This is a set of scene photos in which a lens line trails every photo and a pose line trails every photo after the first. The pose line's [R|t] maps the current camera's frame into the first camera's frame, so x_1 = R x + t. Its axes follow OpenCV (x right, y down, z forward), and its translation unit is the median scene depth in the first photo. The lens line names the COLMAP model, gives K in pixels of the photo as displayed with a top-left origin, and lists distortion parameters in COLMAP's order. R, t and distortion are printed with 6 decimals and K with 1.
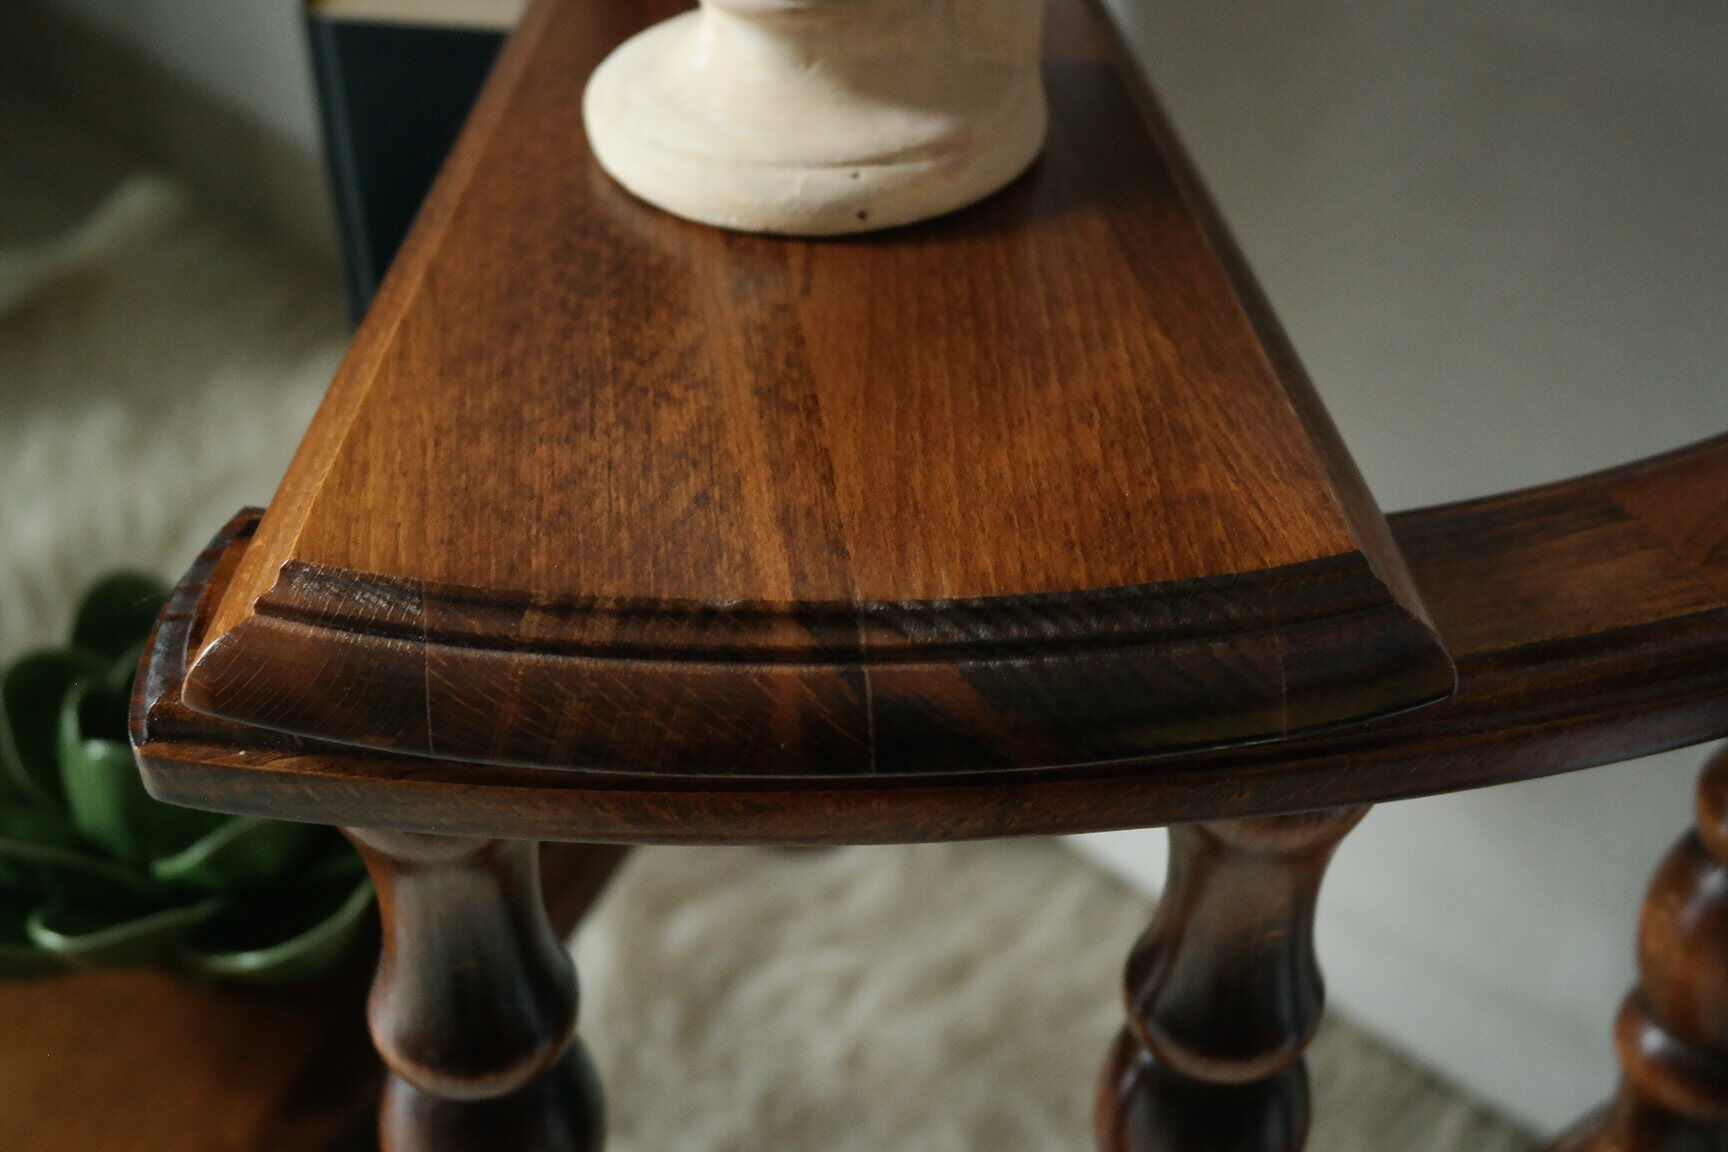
lens RADIAL K [[2098.2, 0, 814.5], [0, 2098.2, 579.8], [0, 0, 1]] dist [-0.022103, 0.001526]
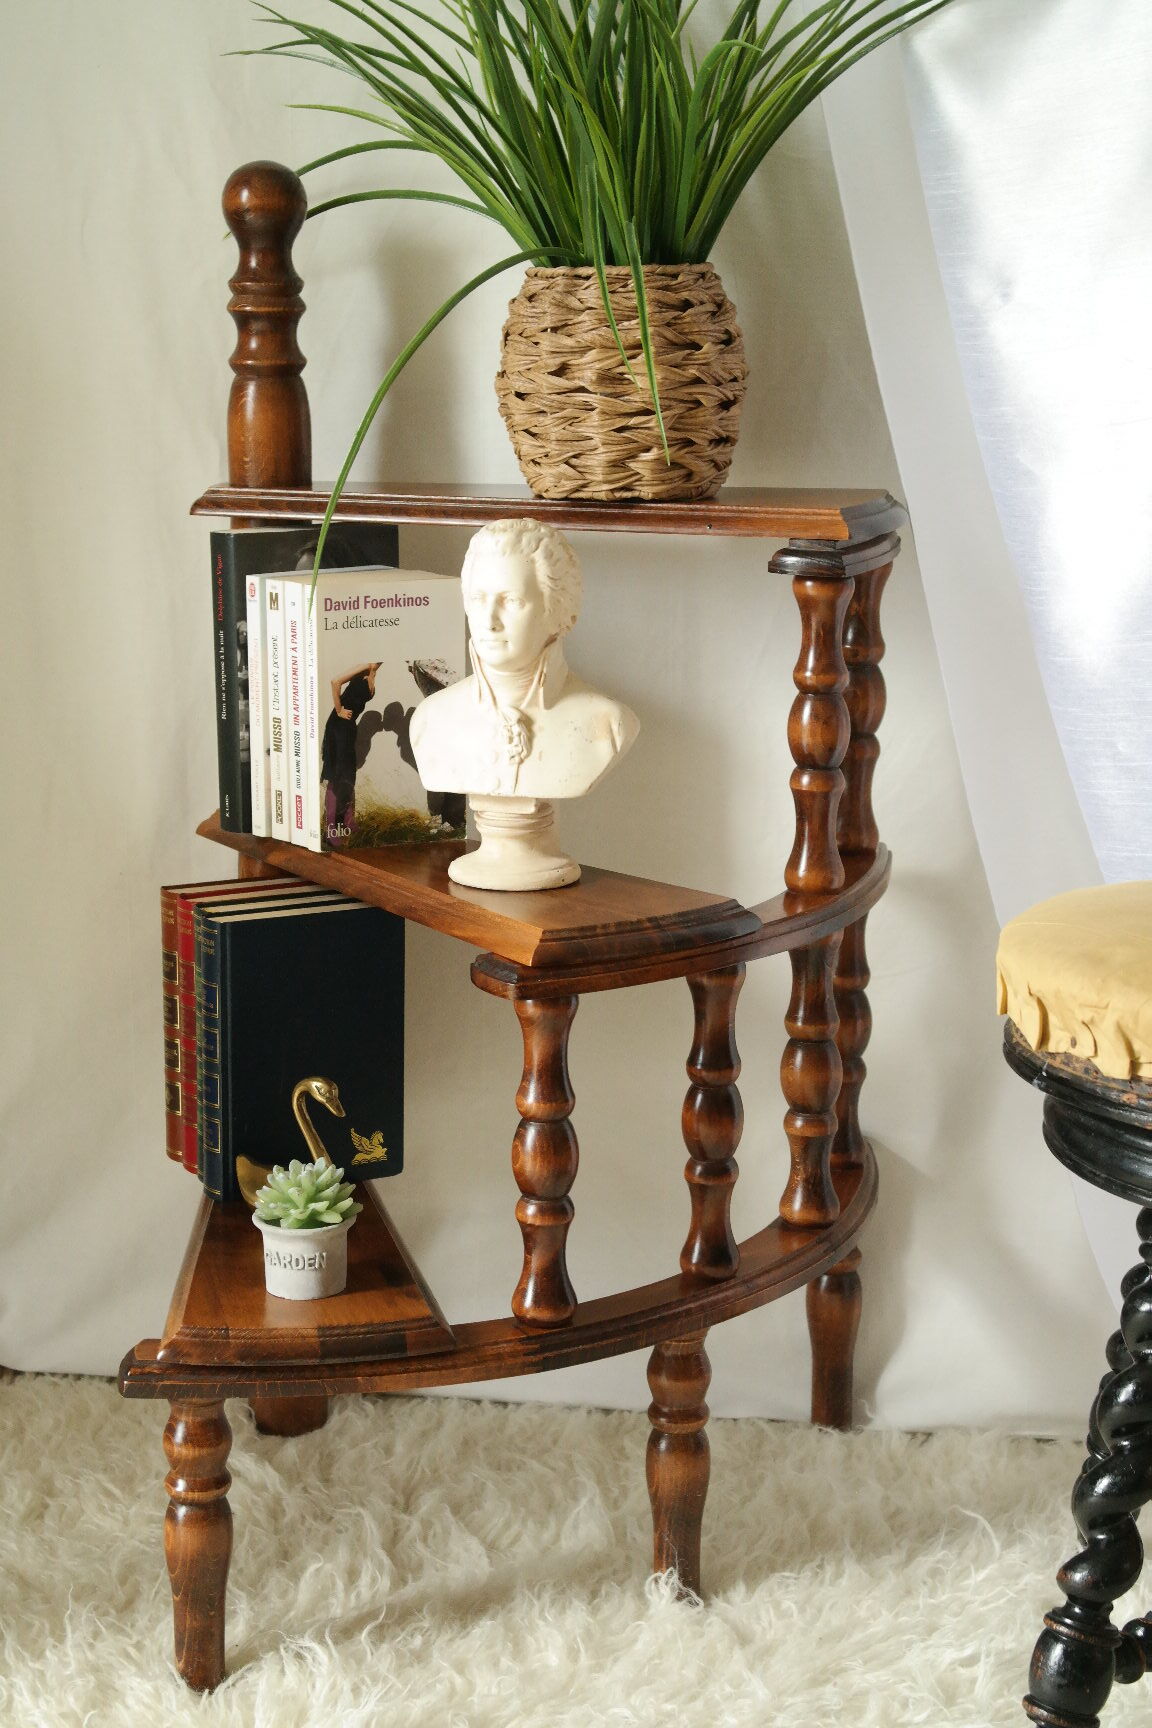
lens RADIAL K [[3142.0, 0, 576.0], [0, 3142.0, 864.0], [0, 0, 1]] dist [0.095285, -0.126821]
pose [[0.812784, -0.120107, 0.570049, -3.757687], [0.358030, 0.874896, -0.326147, 1.948628], [-0.459561, 0.469182, 0.754104, -3.859392]]
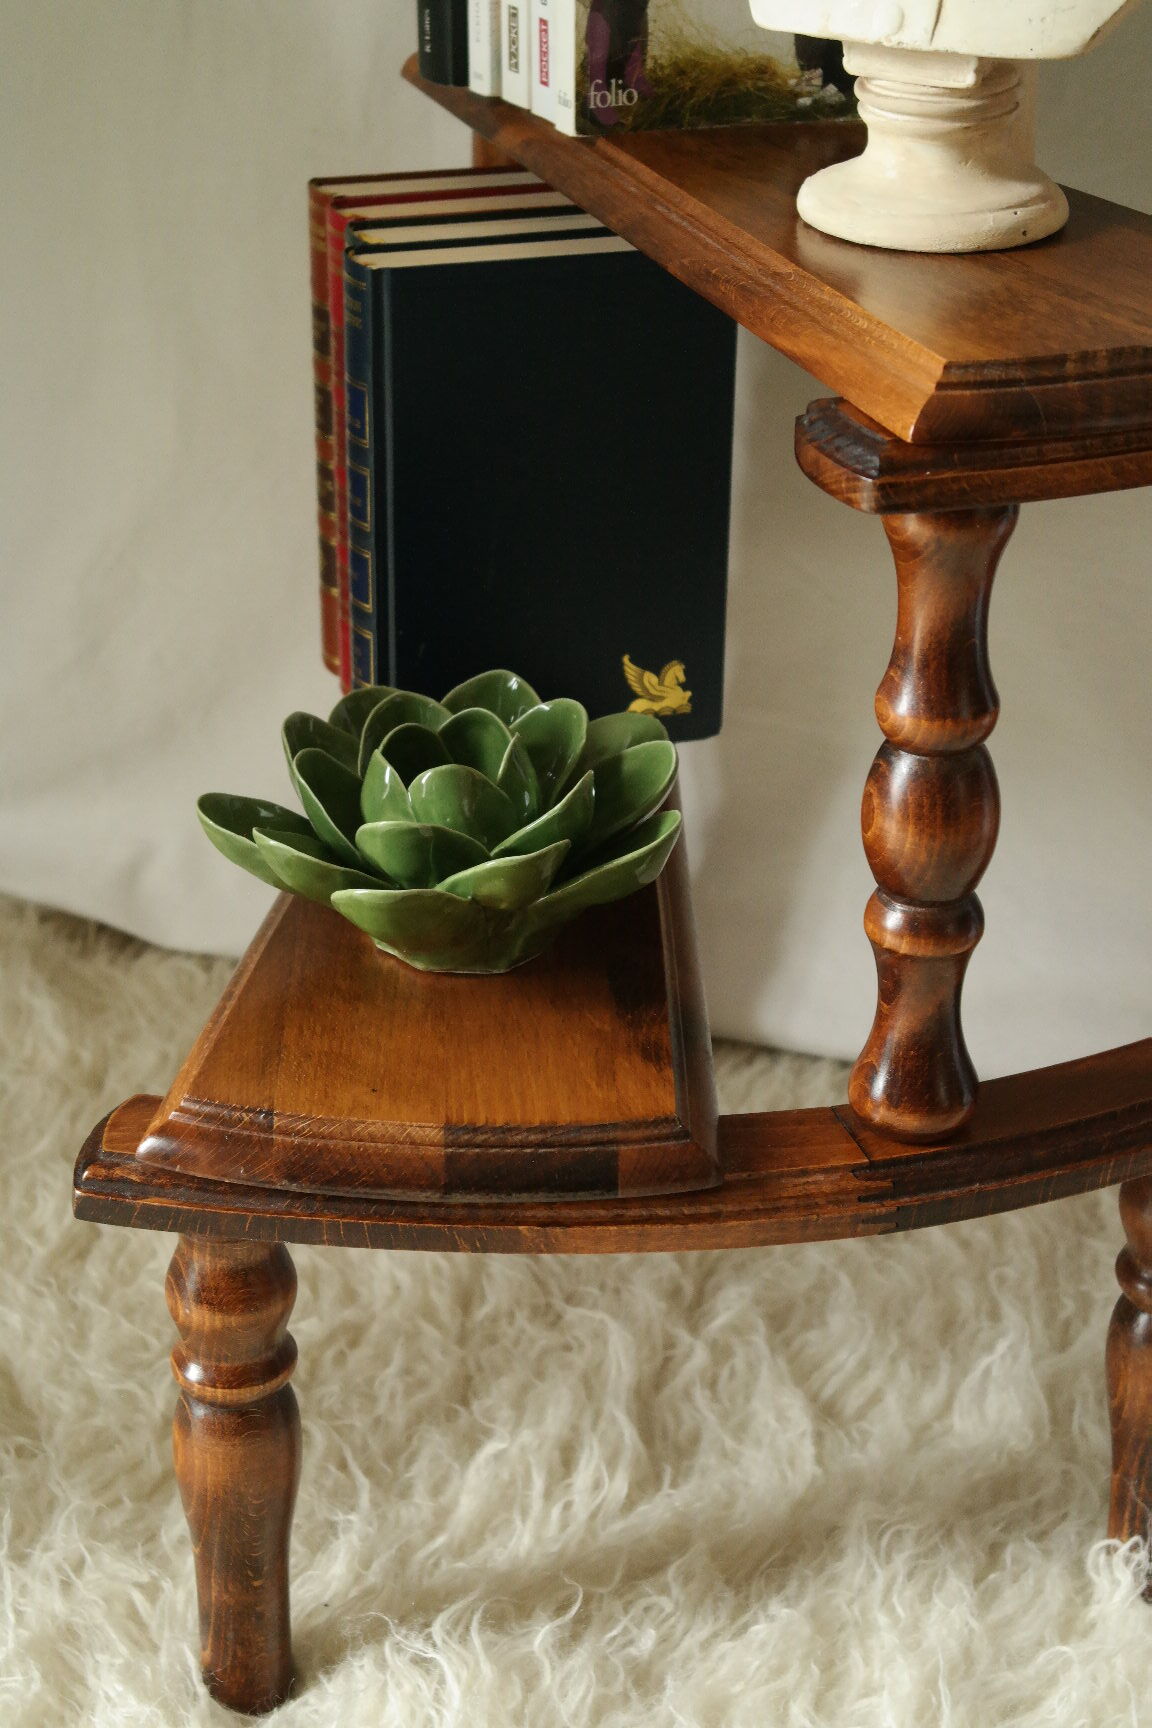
lens RADIAL K [[3353.6, 0, 576.0], [0, 3353.6, 864.0], [0, 0, 1]] dist [0.066253, 0.055174]
pose [[0.911212, -0.178287, 0.371357, -1.791557], [0.251775, 0.954549, -0.159515, 0.842885], [-0.326039, 0.238850, 0.914685, -1.645295]]
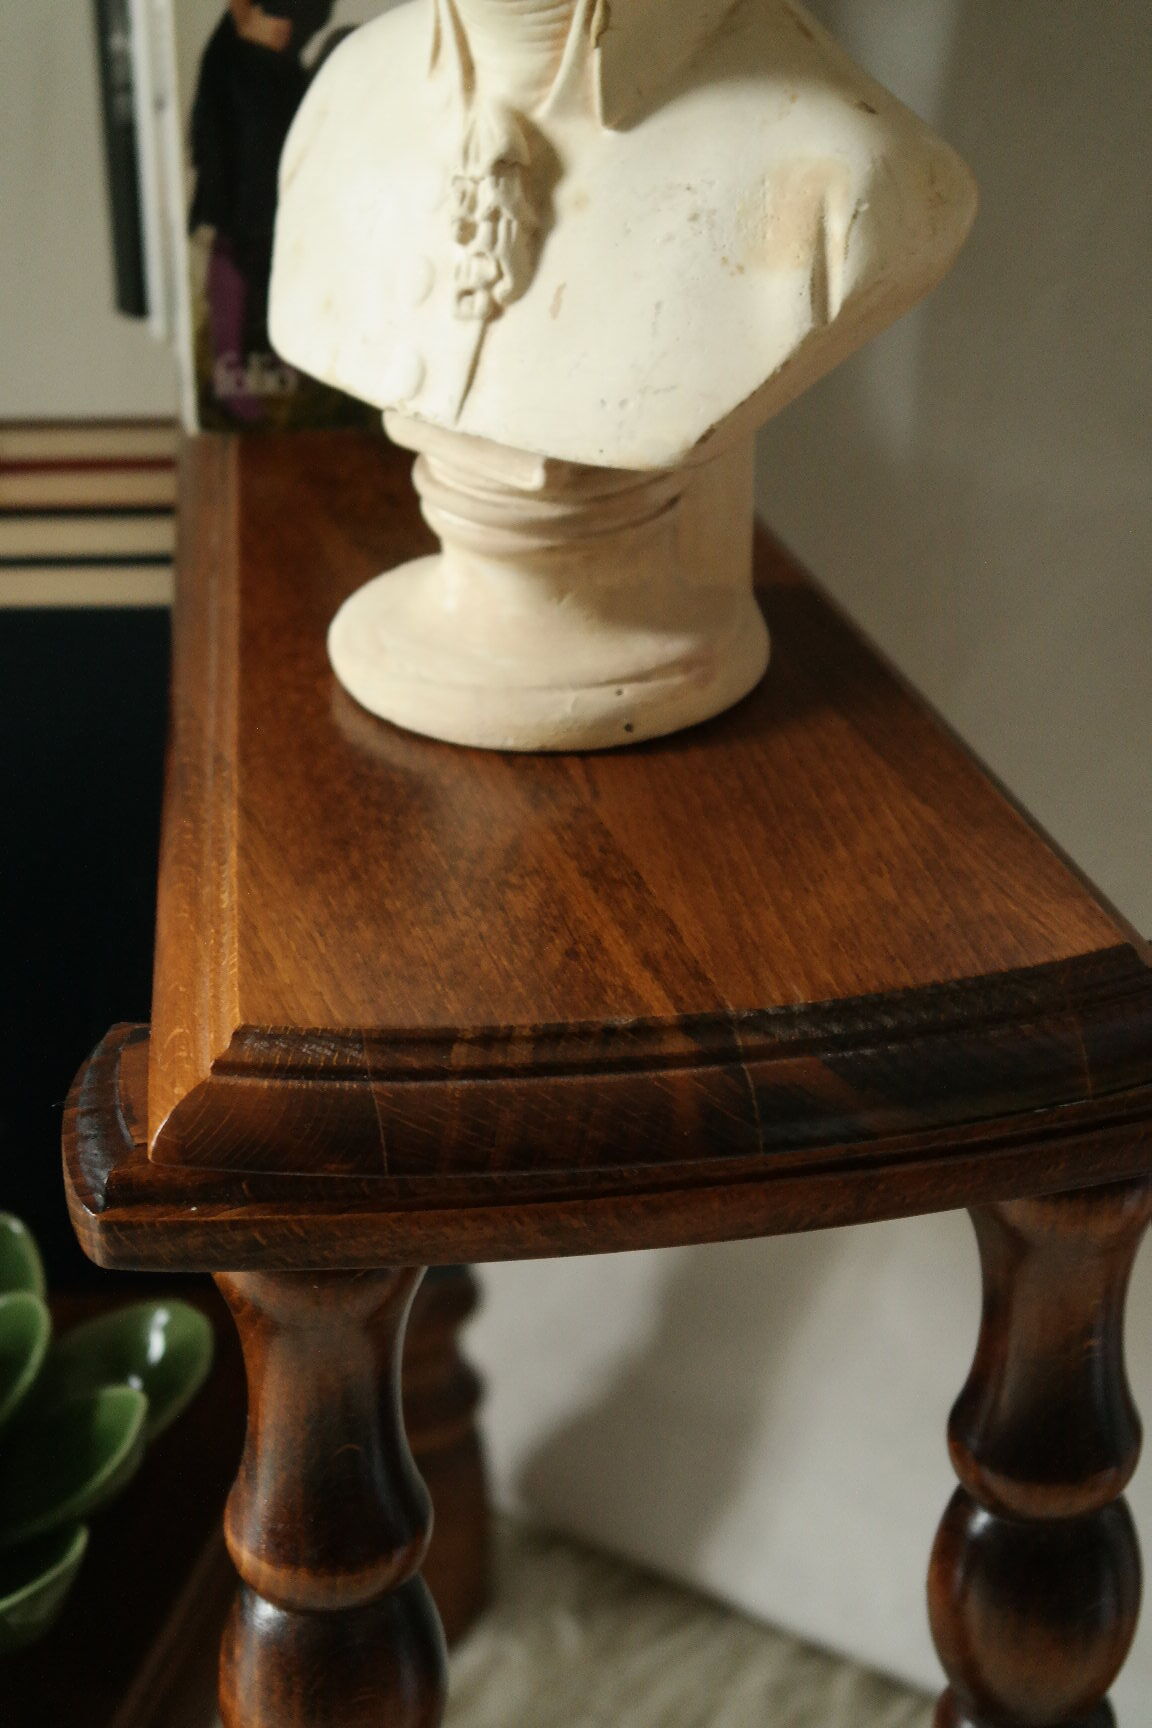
lens RADIAL K [[3531.0, 0, 576.0], [0, 3531.0, 864.0], [0, 0, 1]] dist [0.065072, 0.120320]
pose [[0.985230, -0.079987, 0.151404, -0.346010], [0.107478, 0.977194, -0.183140, 0.272982], [-0.133302, 0.196708, 0.971358, -0.909918]]
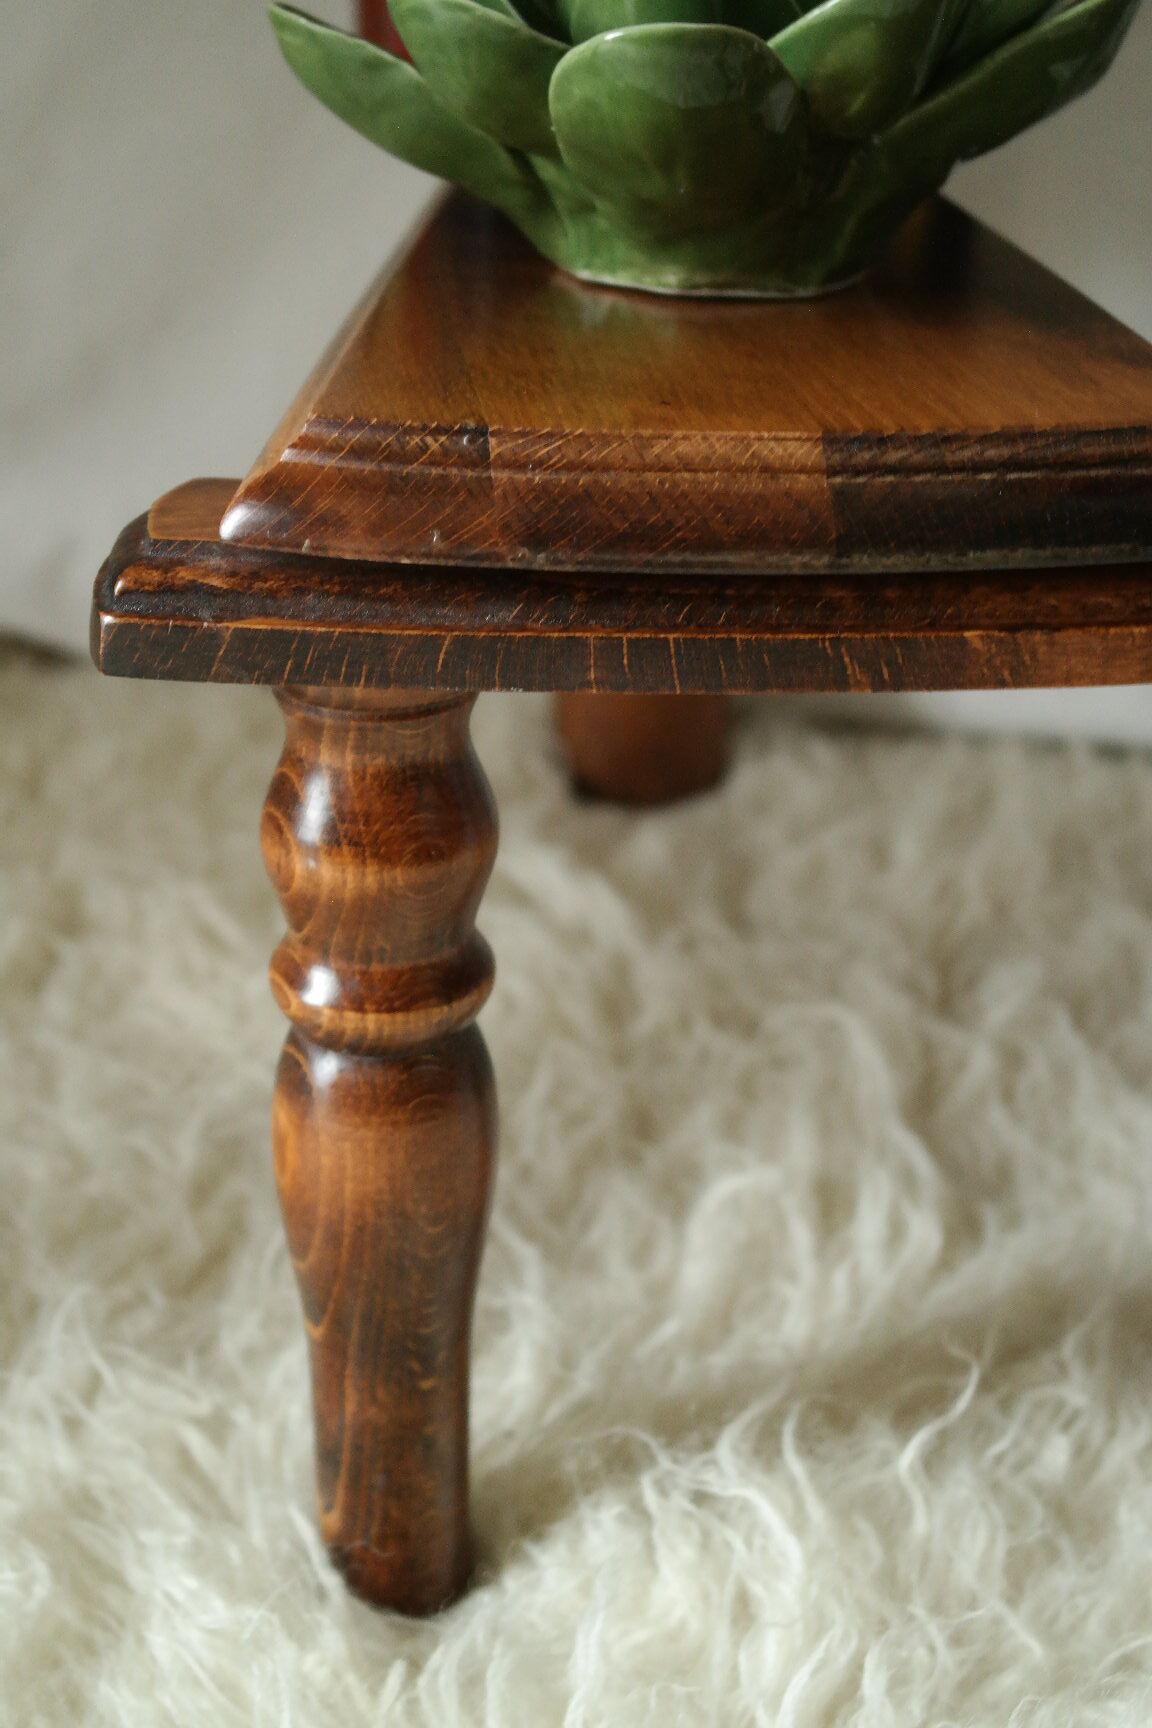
lens RADIAL K [[2776.4, 0, 576.0], [0, 2776.4, 864.0], [0, 0, 1]] dist [0.003500, 0.008317]
pose [[0.865812, -0.201628, 0.457947, -1.526037], [0.307791, 0.936193, -0.169727, 0.938302], [-0.394505, 0.287903, 0.872627, 0.400735]]
